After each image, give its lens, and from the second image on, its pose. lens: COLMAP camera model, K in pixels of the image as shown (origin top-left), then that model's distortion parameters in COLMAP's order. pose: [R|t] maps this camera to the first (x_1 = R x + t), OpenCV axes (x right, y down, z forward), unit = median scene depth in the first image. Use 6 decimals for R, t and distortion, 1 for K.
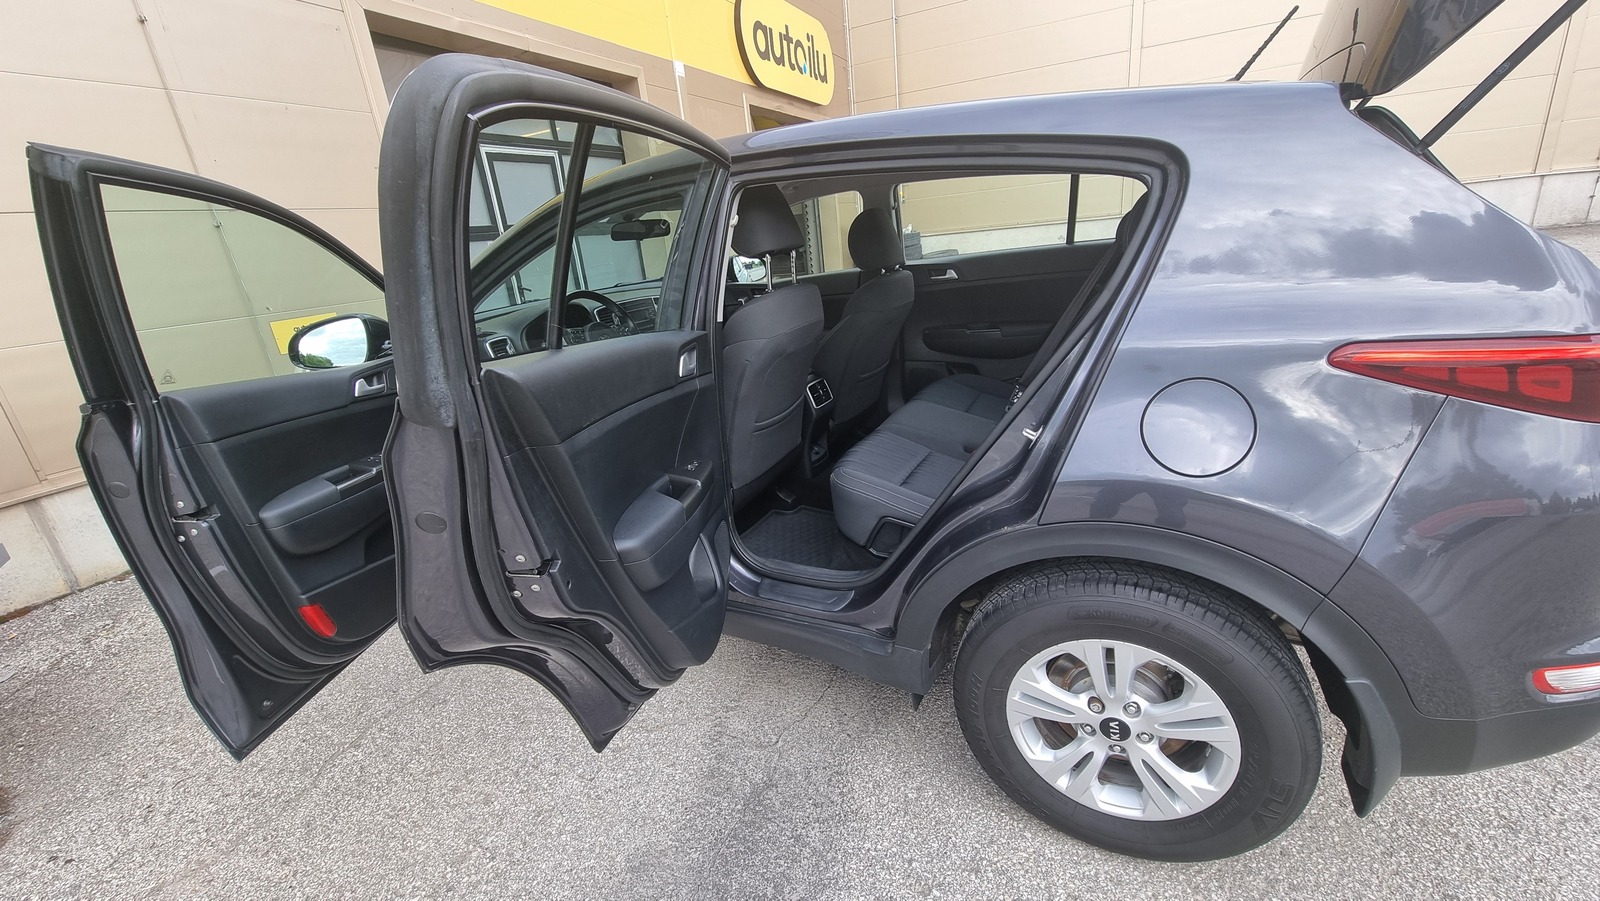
lens RADIAL K [[645.3, 0, 802.8], [0, 645.3, 458.7], [0, 0, 1]] dist [-0.003179, -0.000221]
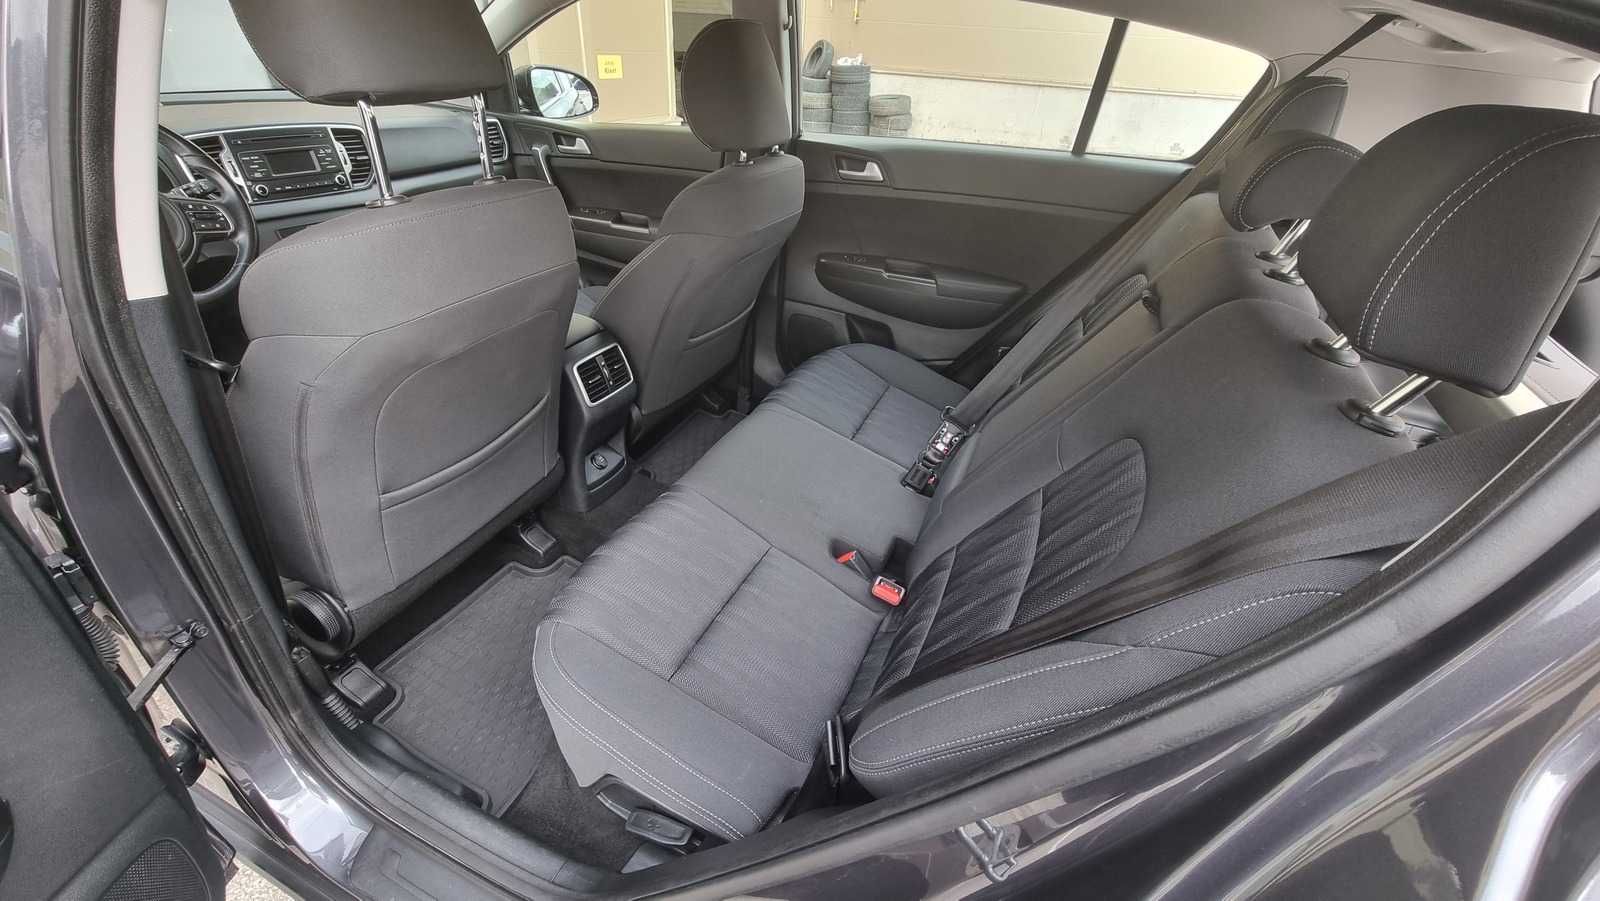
lens RADIAL K [[645.3, 0, 802.8], [0, 645.3, 458.7], [0, 0, 1]] dist [-0.003179, -0.000221]
pose [[0.985184, 0.095376, 0.142531, 0.115538], [-0.125852, 0.966648, 0.223053, -0.166063], [-0.116504, -0.237686, 0.964330, 0.404096]]
